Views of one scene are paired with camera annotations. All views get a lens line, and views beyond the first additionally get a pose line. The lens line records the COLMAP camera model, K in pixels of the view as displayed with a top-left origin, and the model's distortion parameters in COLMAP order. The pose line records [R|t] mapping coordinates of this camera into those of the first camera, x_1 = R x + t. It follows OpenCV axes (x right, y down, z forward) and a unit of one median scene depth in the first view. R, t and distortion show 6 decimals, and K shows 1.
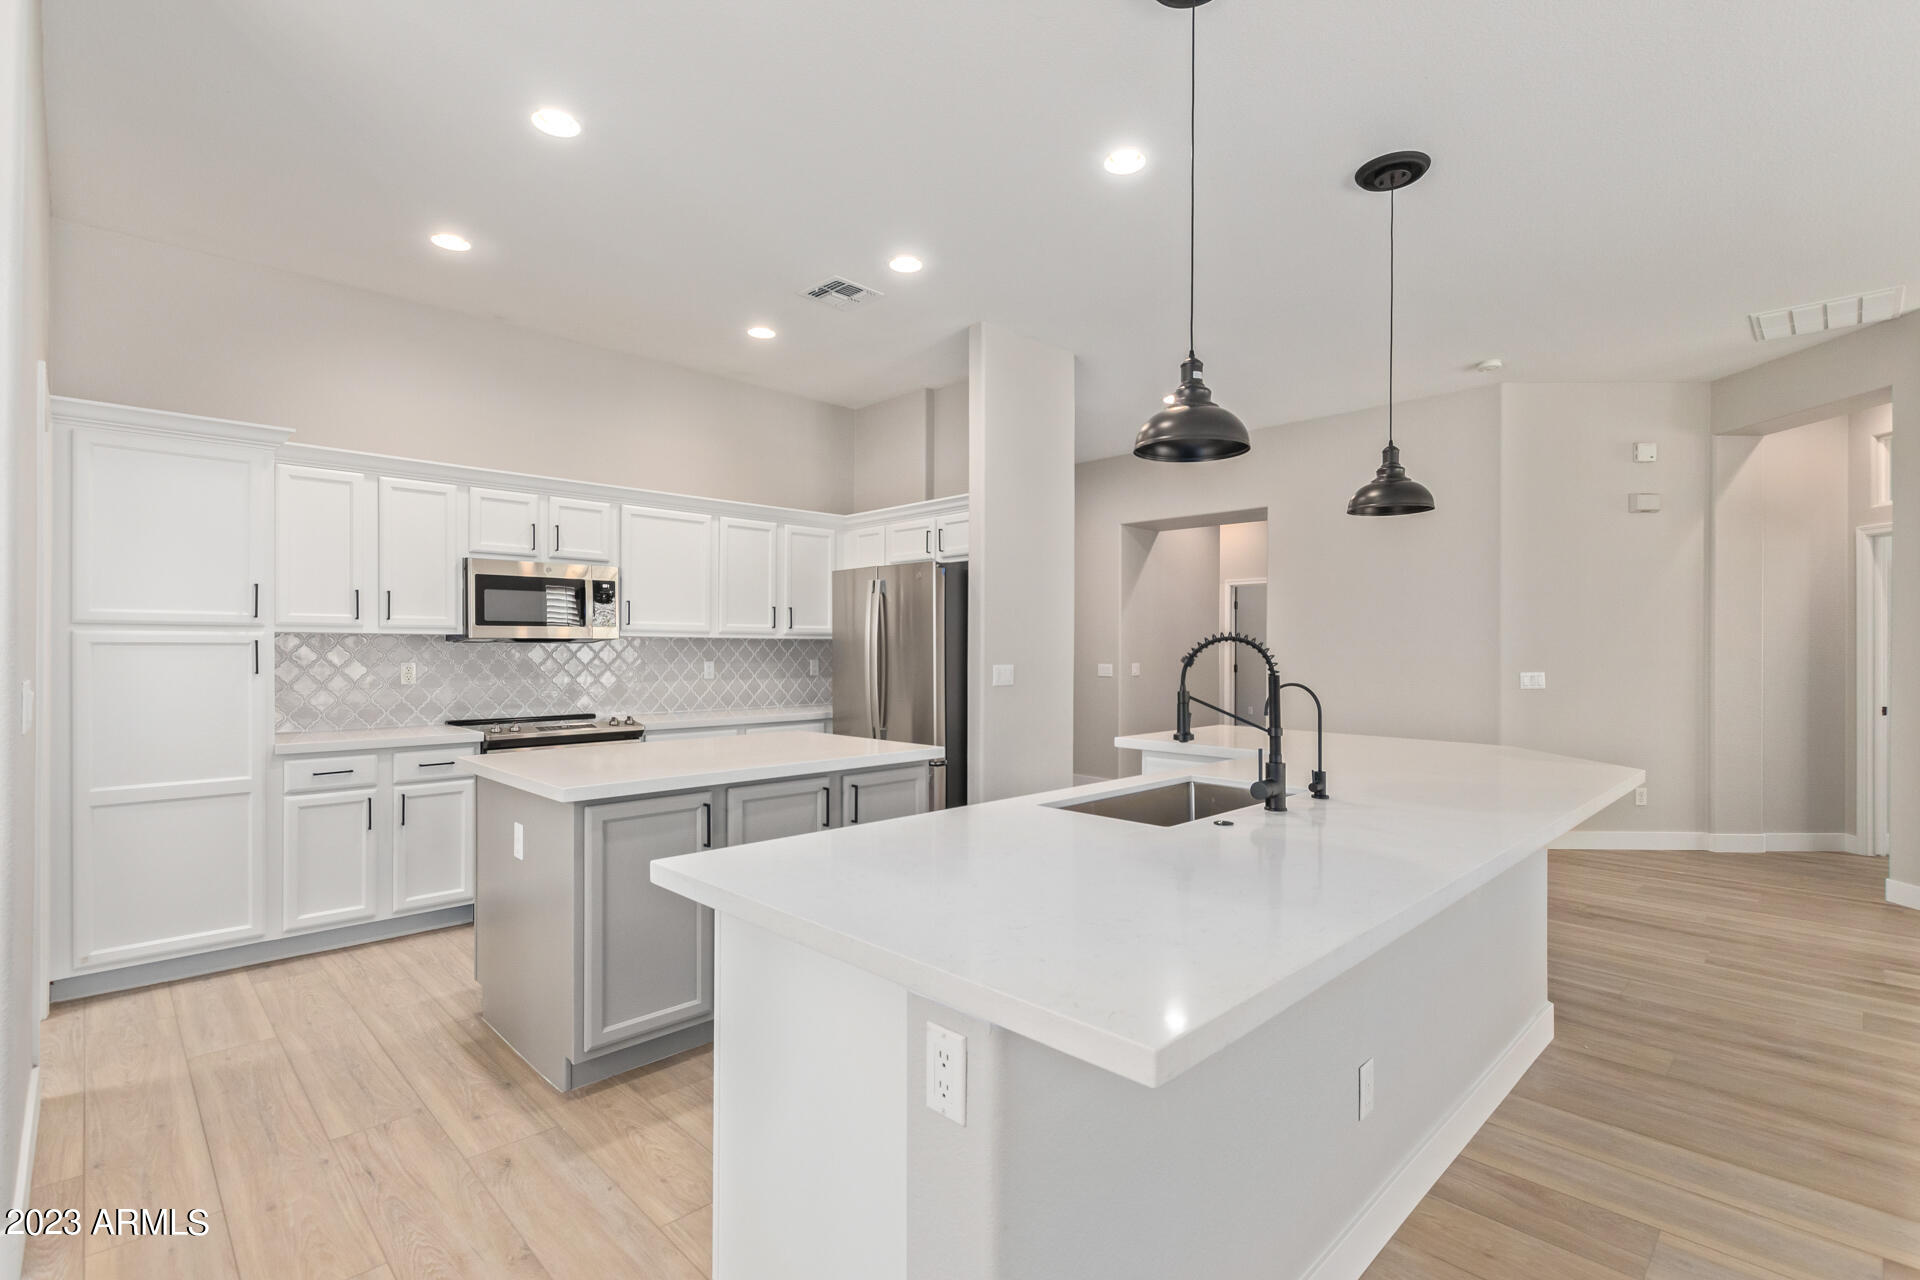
lens RADIAL K [[886.8, 0, 972.1], [0, 886.8, 641.3], [0, 0, 1]] dist [0.008001, -0.001441]
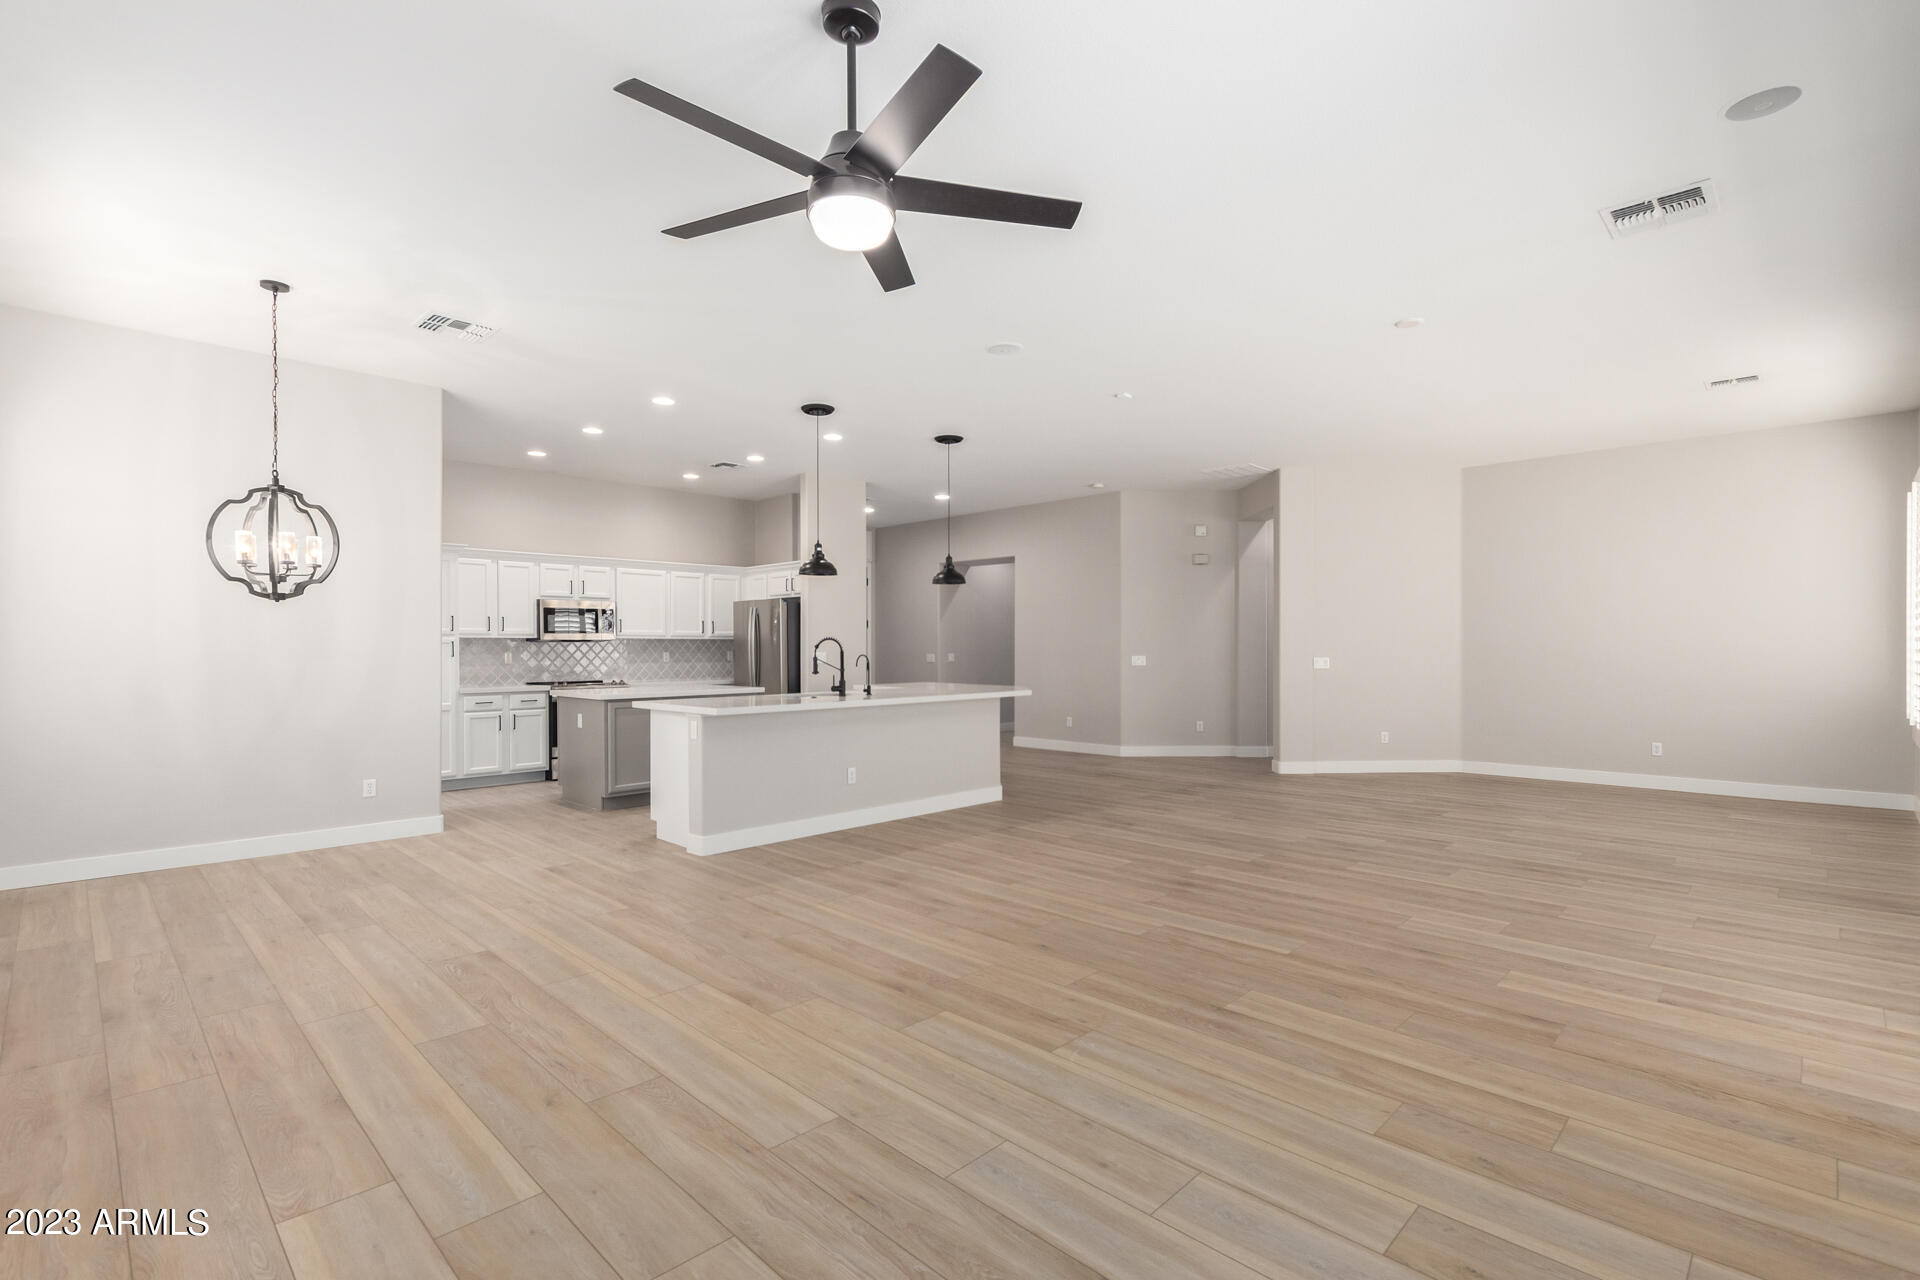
lens RADIAL K [[886.8, 0, 971.6], [0, 886.8, 644.0], [0, 0, 1]] dist [0.008001, -0.001441]
pose [[0.999862, -0.005179, 0.015778, 0.331846], [0.005095, 0.999972, 0.005403, 0.000068], [-0.015806, -0.005322, 0.999861, -0.907080]]
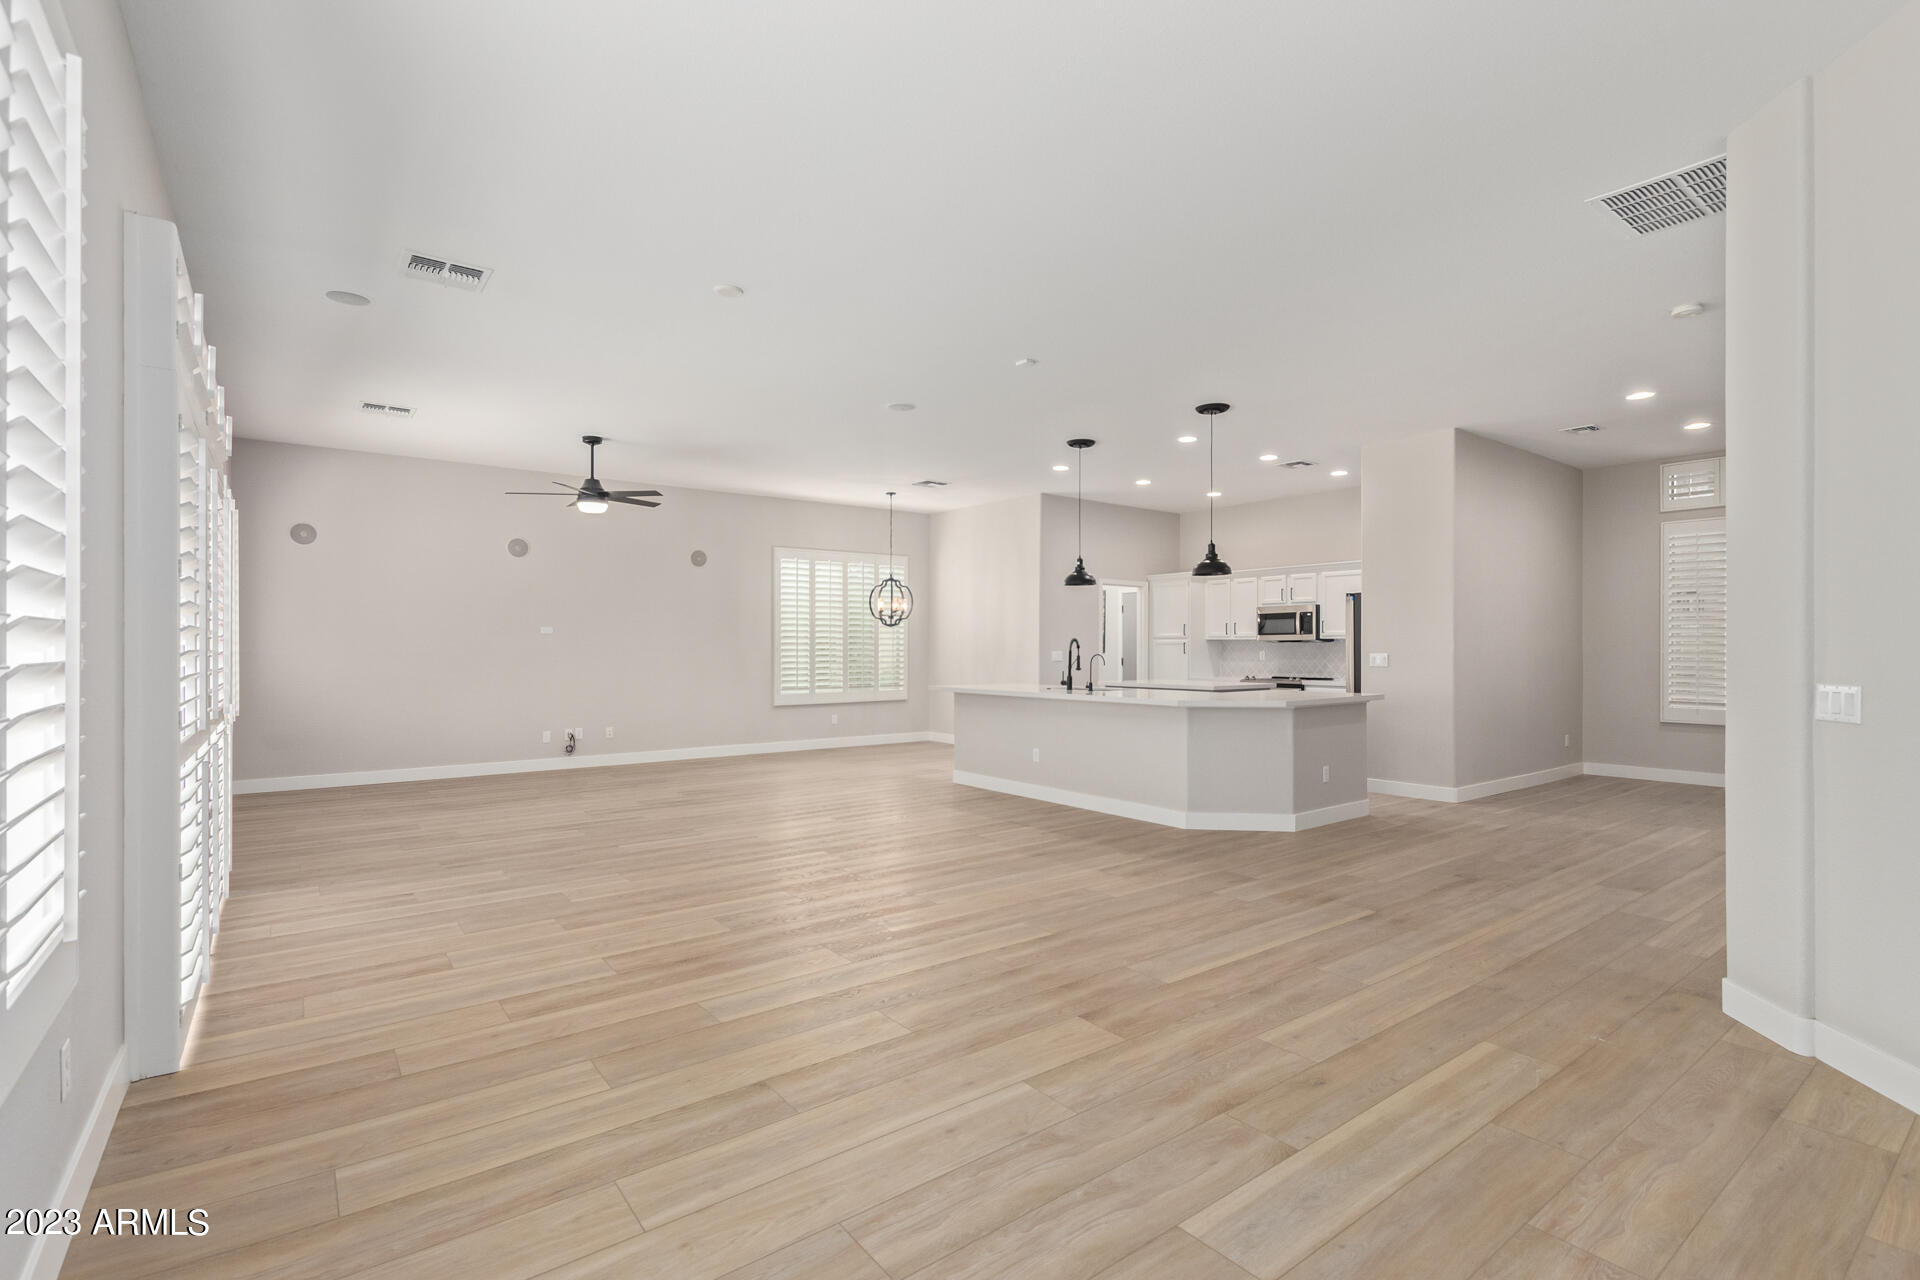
lens RADIAL K [[886.8, 0, 959.6], [0, 886.8, 636.4], [0, 0, 1]] dist [0.008001, -0.001441]
pose [[-0.137651, -0.015739, -0.990356, 1.740174], [0.007933, 0.999824, -0.016992, 0.017042], [0.990449, -0.010195, -0.137502, 0.480658]]
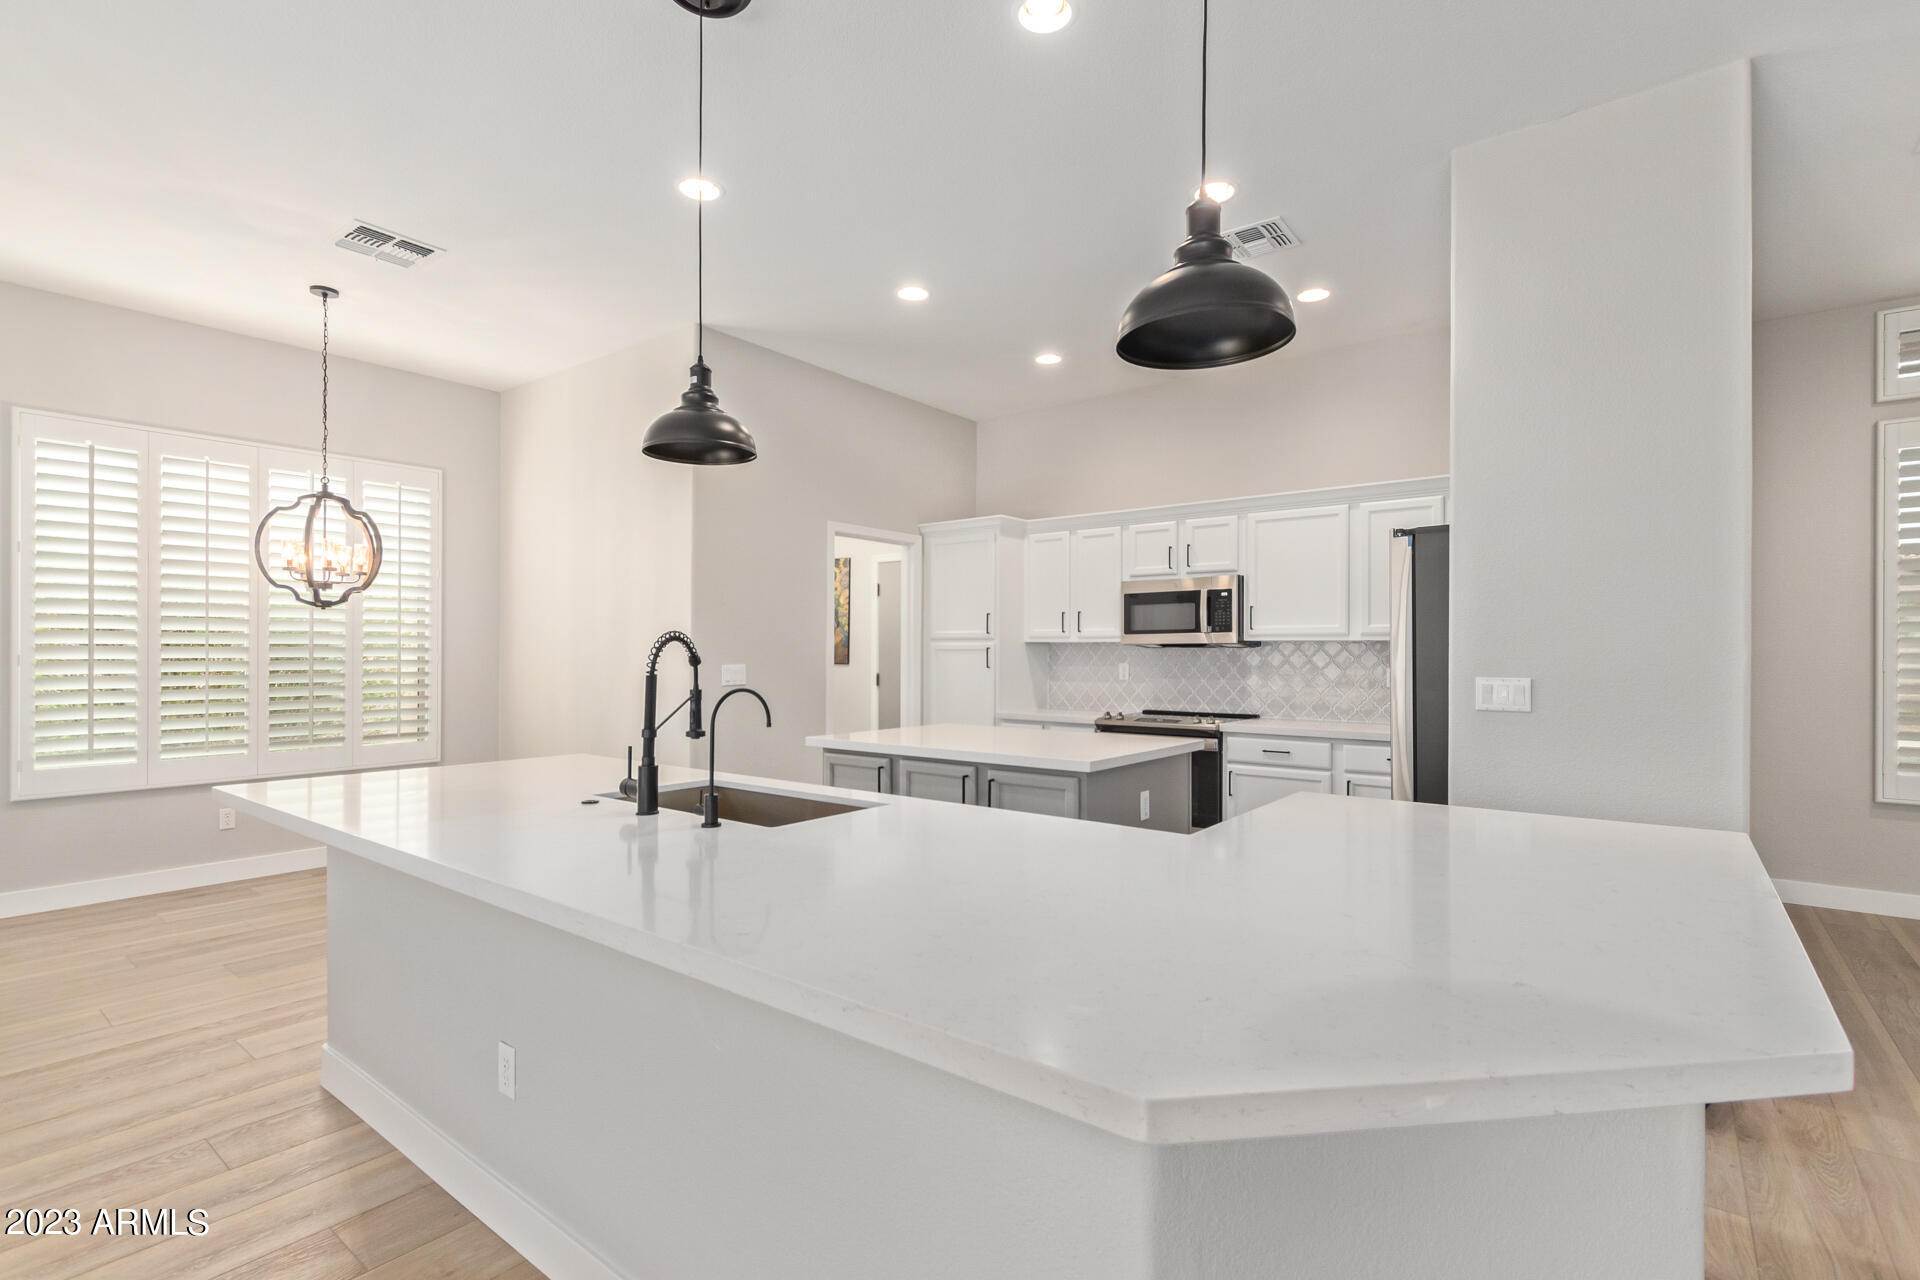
lens RADIAL K [[886.8, 0, 964.1], [0, 886.8, 653.3], [0, 0, 1]] dist [0.008001, -0.001441]
pose [[0.120006, -0.001937, -0.992771, 0.612842], [0.007030, 0.999975, -0.001101, 0.007976], [0.992748, -0.006847, 0.120016, 0.560371]]
